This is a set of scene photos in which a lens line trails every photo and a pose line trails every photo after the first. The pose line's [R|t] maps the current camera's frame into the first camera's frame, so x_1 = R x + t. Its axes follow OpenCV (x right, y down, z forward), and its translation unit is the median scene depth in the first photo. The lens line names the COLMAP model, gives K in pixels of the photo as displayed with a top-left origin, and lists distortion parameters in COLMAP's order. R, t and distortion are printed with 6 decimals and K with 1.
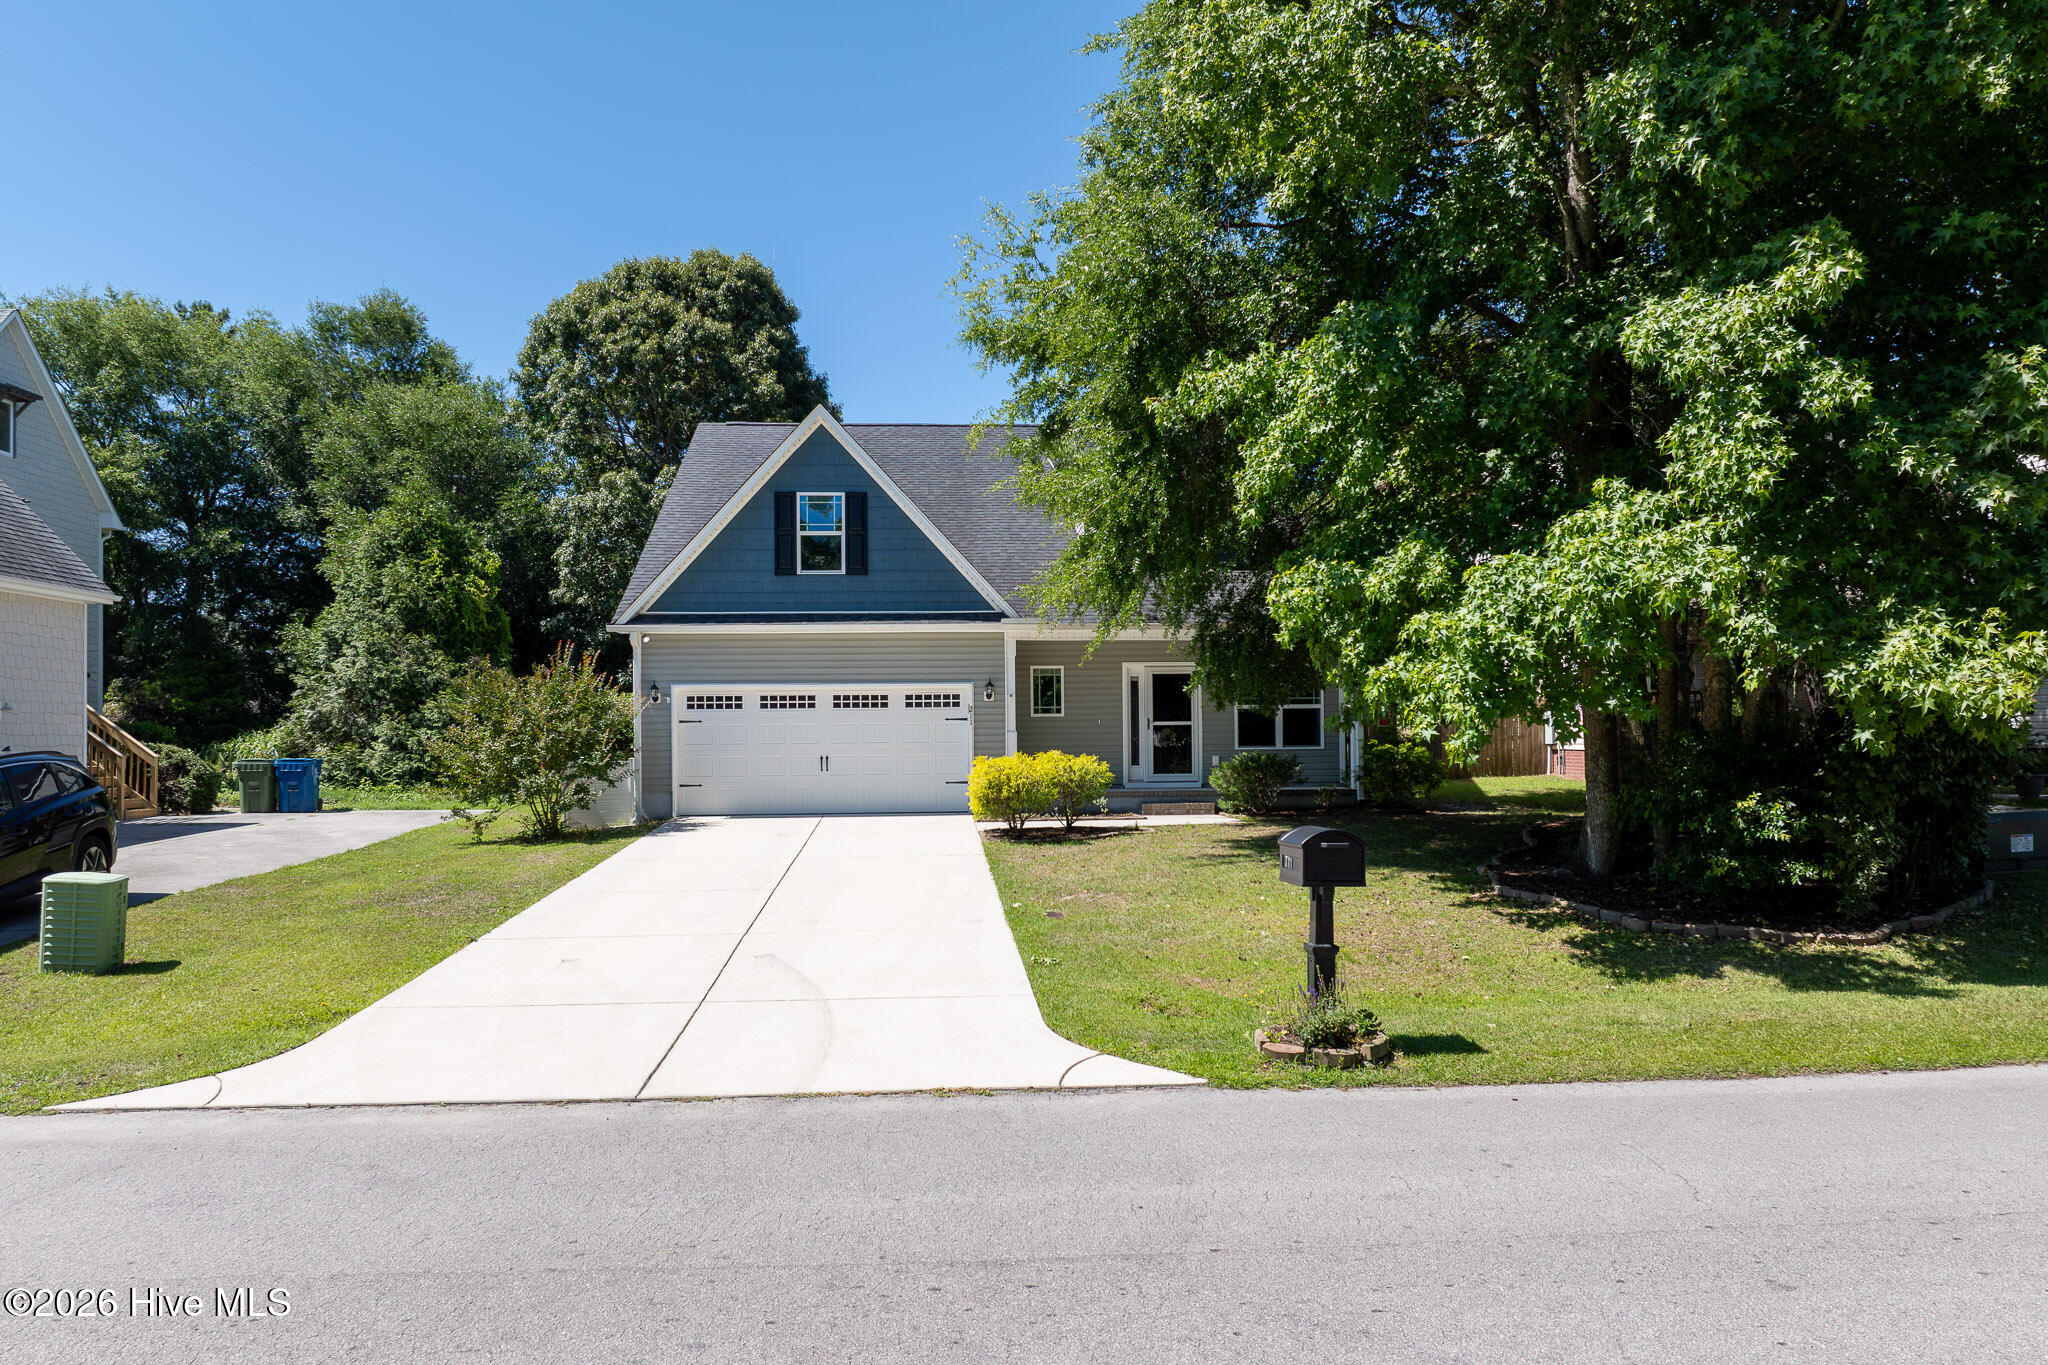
lens RADIAL K [[1442.5, 0, 1048.4], [0, 1442.5, 743.9], [0, 0, 1]] dist [-0.036026, -0.000964]
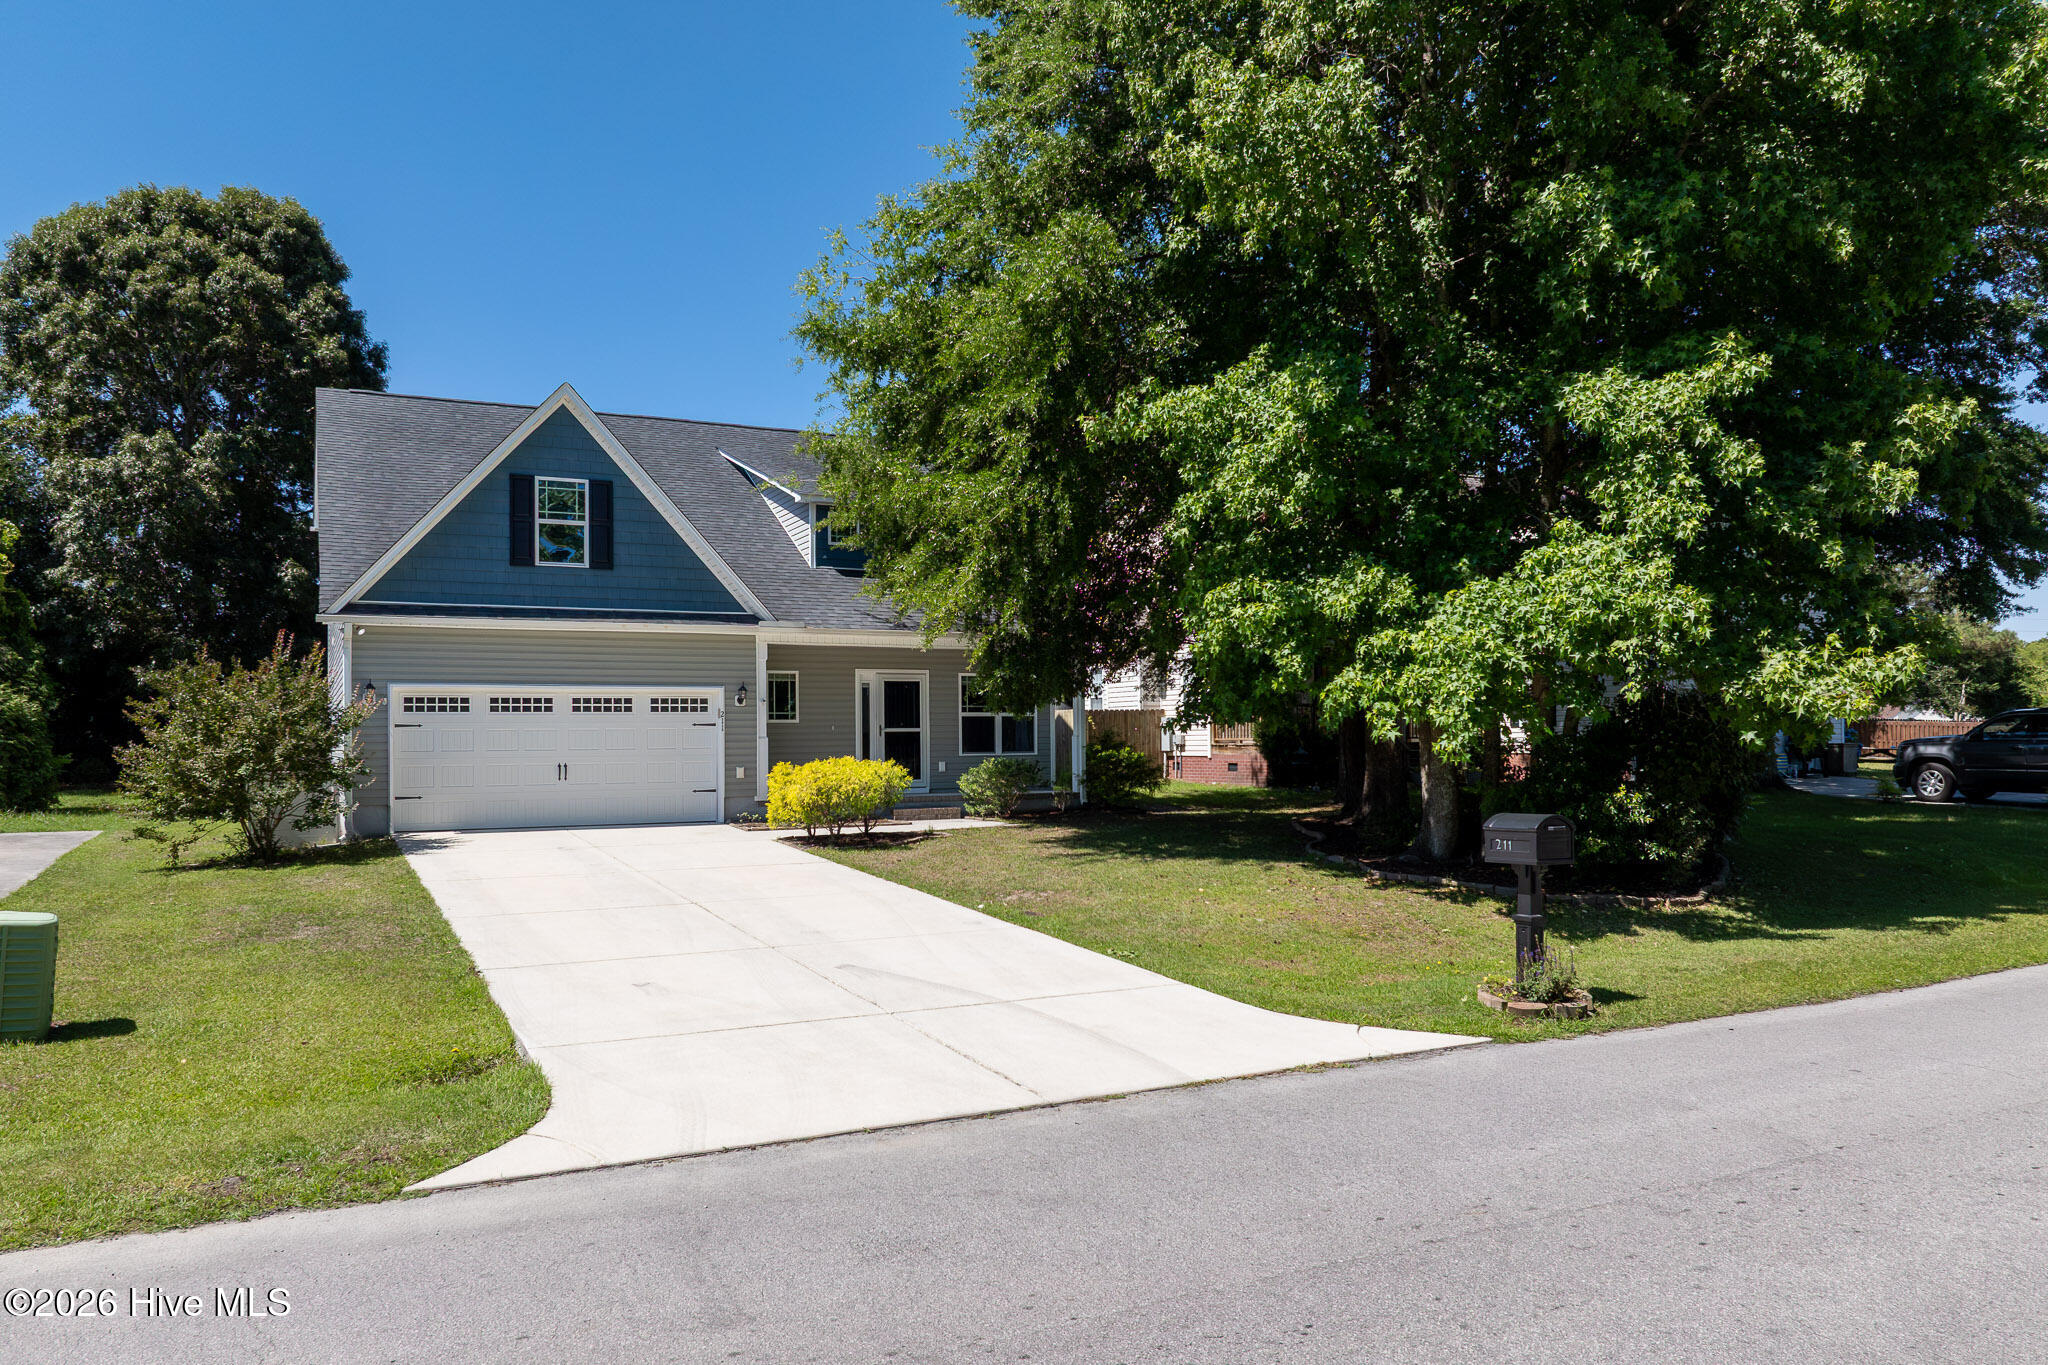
lens RADIAL K [[1442.5, 0, 1046.6], [0, 1442.5, 729.5], [0, 0, 1]] dist [-0.036026, -0.000964]
pose [[0.919277, 0.003943, 0.393590, -0.291091], [0.003455, 0.999830, -0.018084, 0.005104], [-0.393595, 0.017984, 0.919108, 0.044617]]
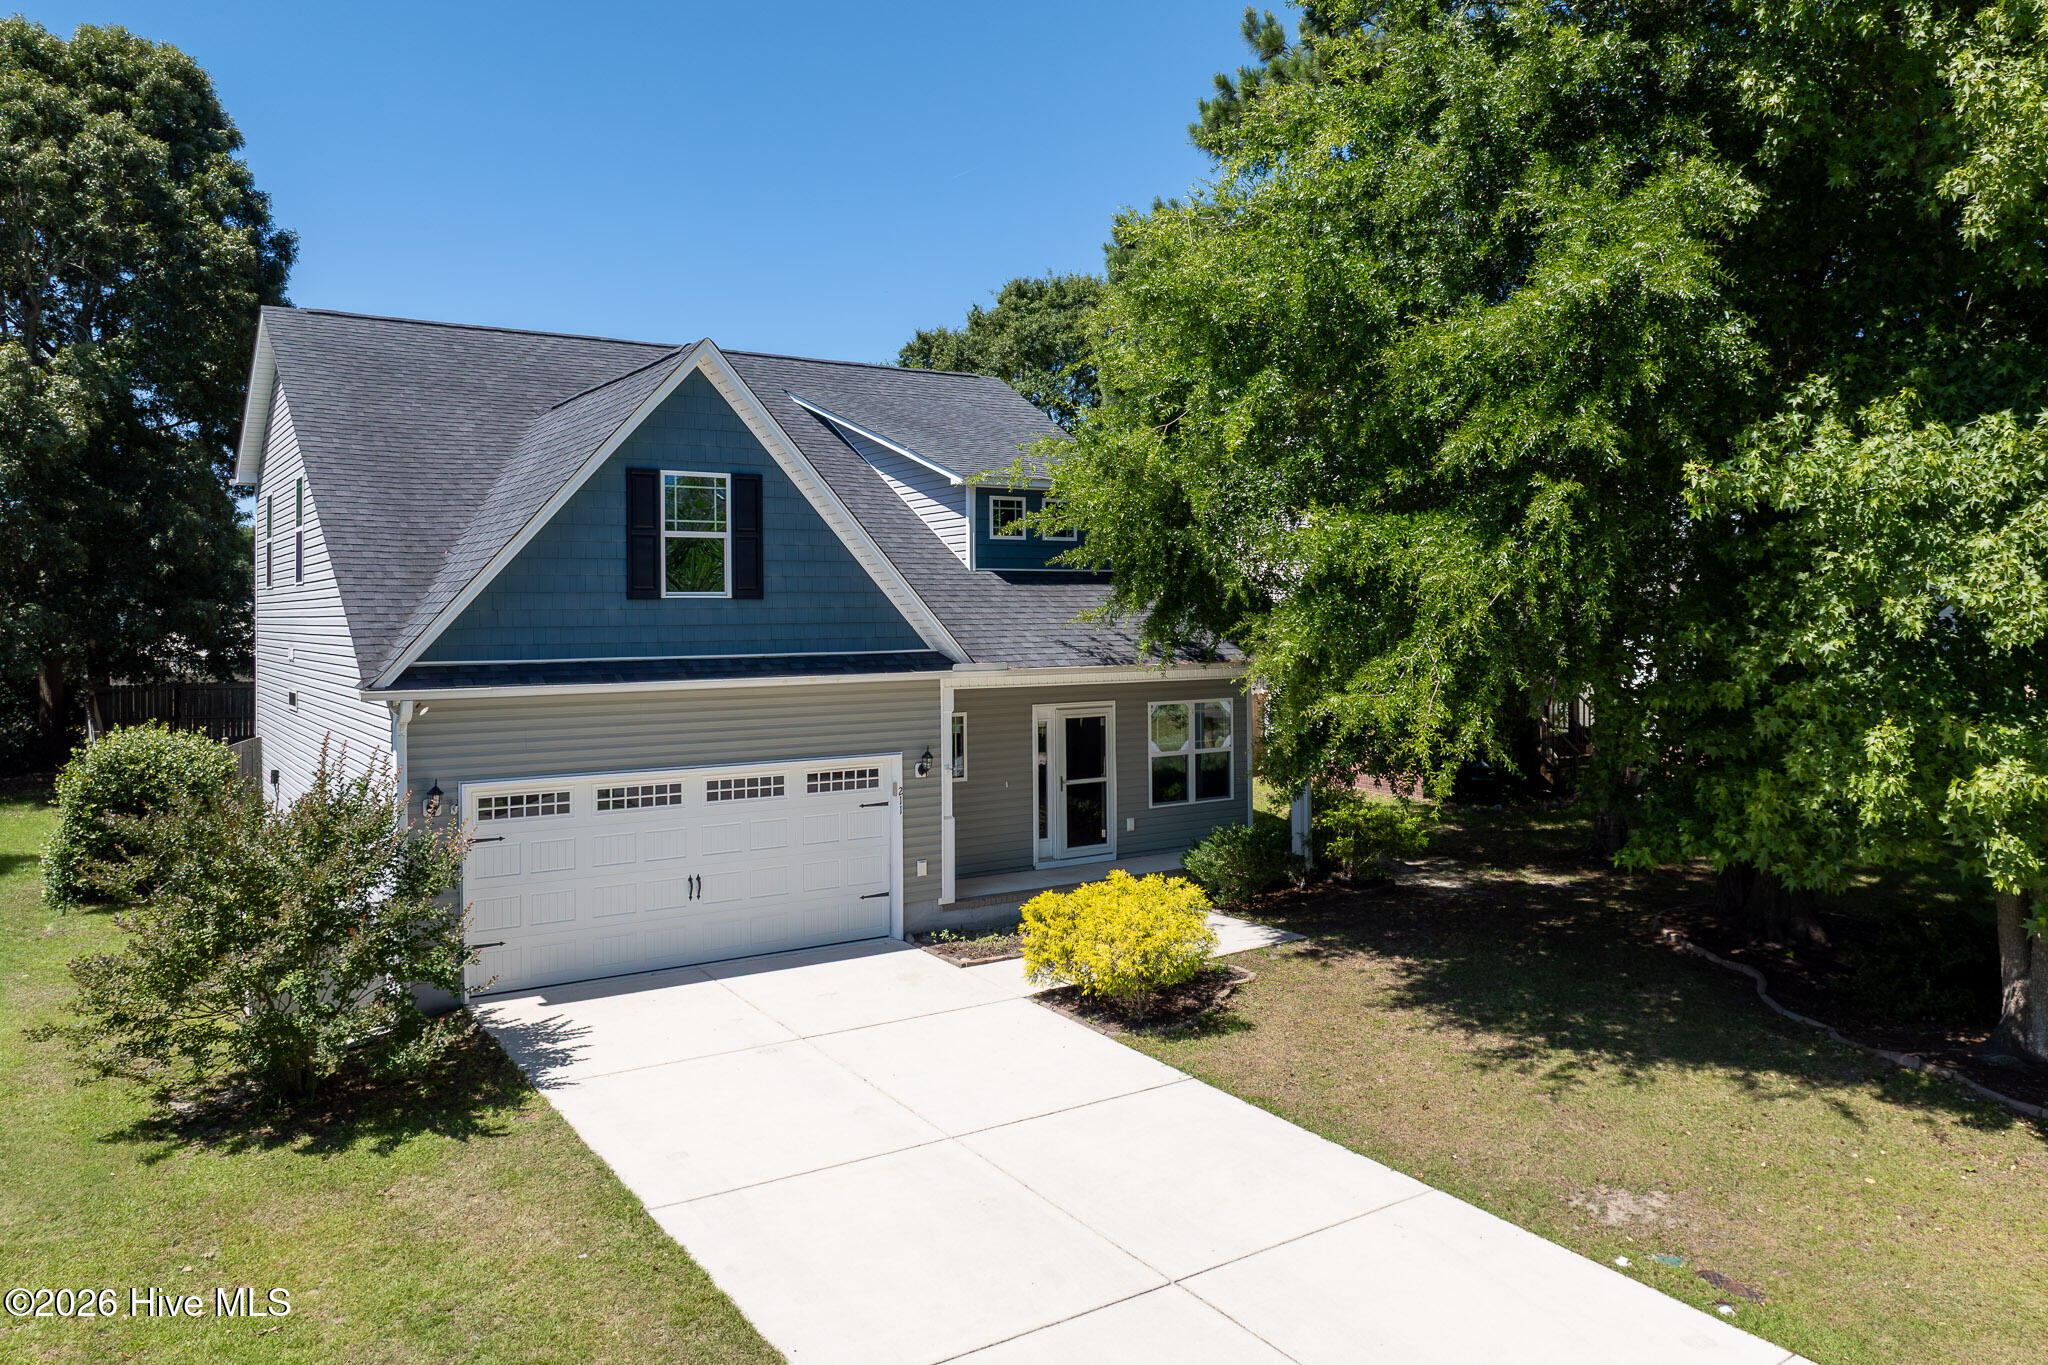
lens RADIAL K [[1442.5, 0, 1051.7], [0, 1442.5, 613.3], [0, 0, 1]] dist [-0.036026, -0.000964]
pose [[0.862769, 0.003652, 0.505586, -0.431861], [0.002285, 0.999936, -0.011123, -0.128542], [-0.505594, 0.010751, 0.862705, 0.448842]]
